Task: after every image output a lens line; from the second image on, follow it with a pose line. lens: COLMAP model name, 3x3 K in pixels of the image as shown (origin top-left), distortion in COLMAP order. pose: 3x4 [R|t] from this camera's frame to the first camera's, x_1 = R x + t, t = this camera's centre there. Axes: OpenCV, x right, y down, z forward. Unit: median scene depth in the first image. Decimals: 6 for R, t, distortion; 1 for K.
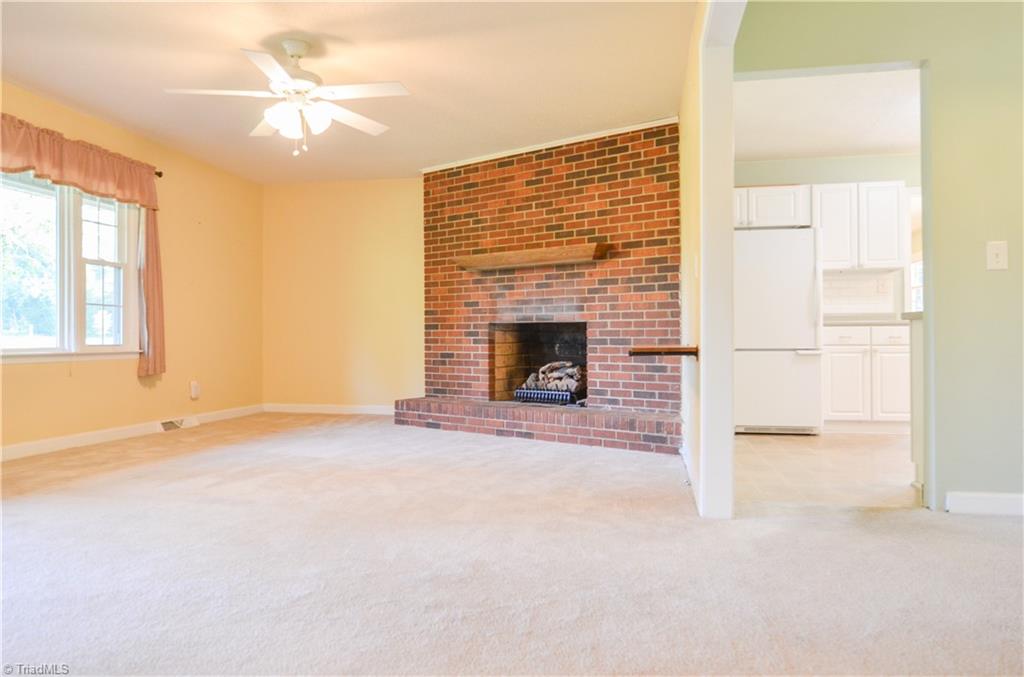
lens RADIAL K [[695.5, 0, 534.2], [0, 695.5, 331.5], [0, 0, 1]] dist [-0.012472, -0.003704]
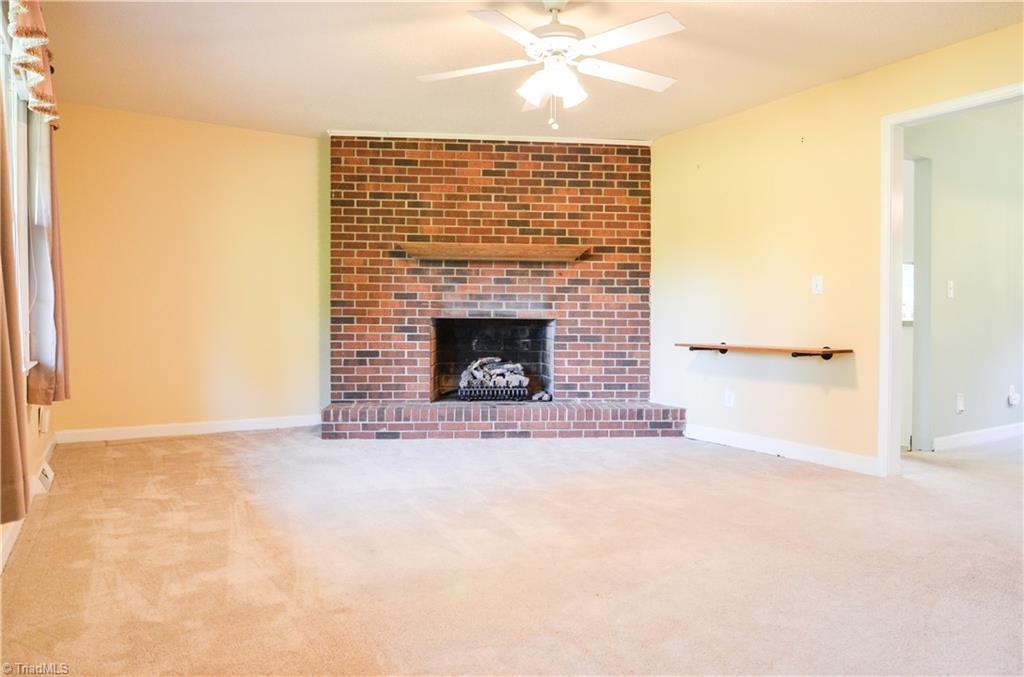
lens RADIAL K [[695.5, 0, 512.8], [0, 695.5, 333.1], [0, 0, 1]] dist [-0.012472, -0.003704]
pose [[0.740470, -0.001218, 0.672088, -0.679962], [-0.014939, 0.999721, 0.018270, -0.011763], [-0.671923, -0.023569, 0.740246, 0.285043]]
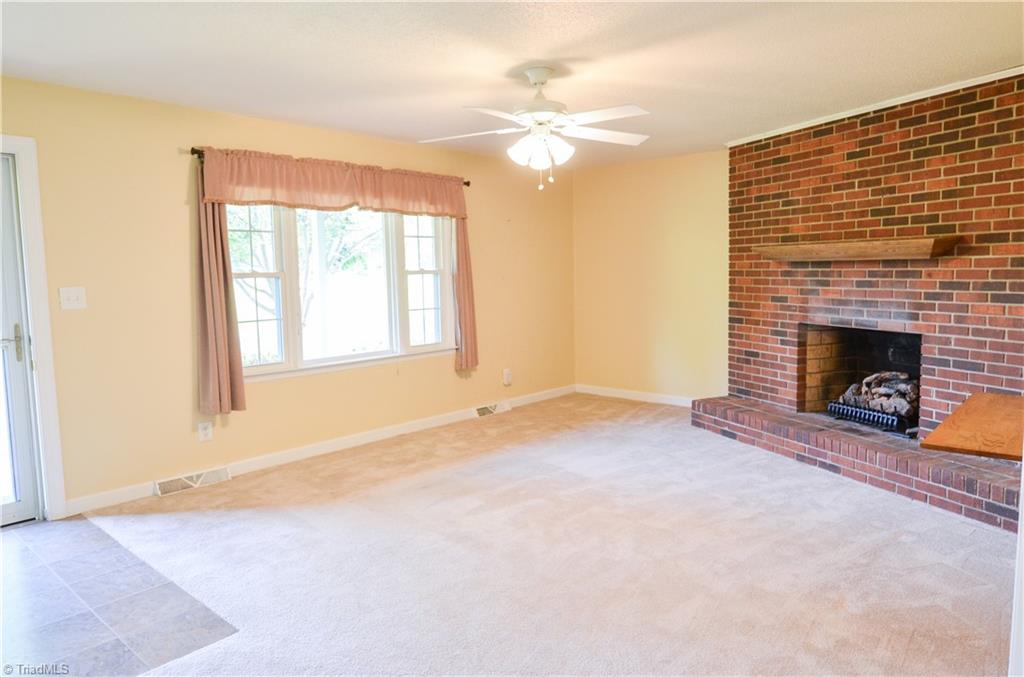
lens RADIAL K [[695.5, 0, 505.8], [0, 695.5, 332.7], [0, 0, 1]] dist [-0.012472, -0.003704]
pose [[0.848365, 0.036931, -0.528121, 0.091809], [0.020896, 0.994451, 0.103108, -0.108997], [0.528999, -0.098509, 0.842886, 0.097577]]
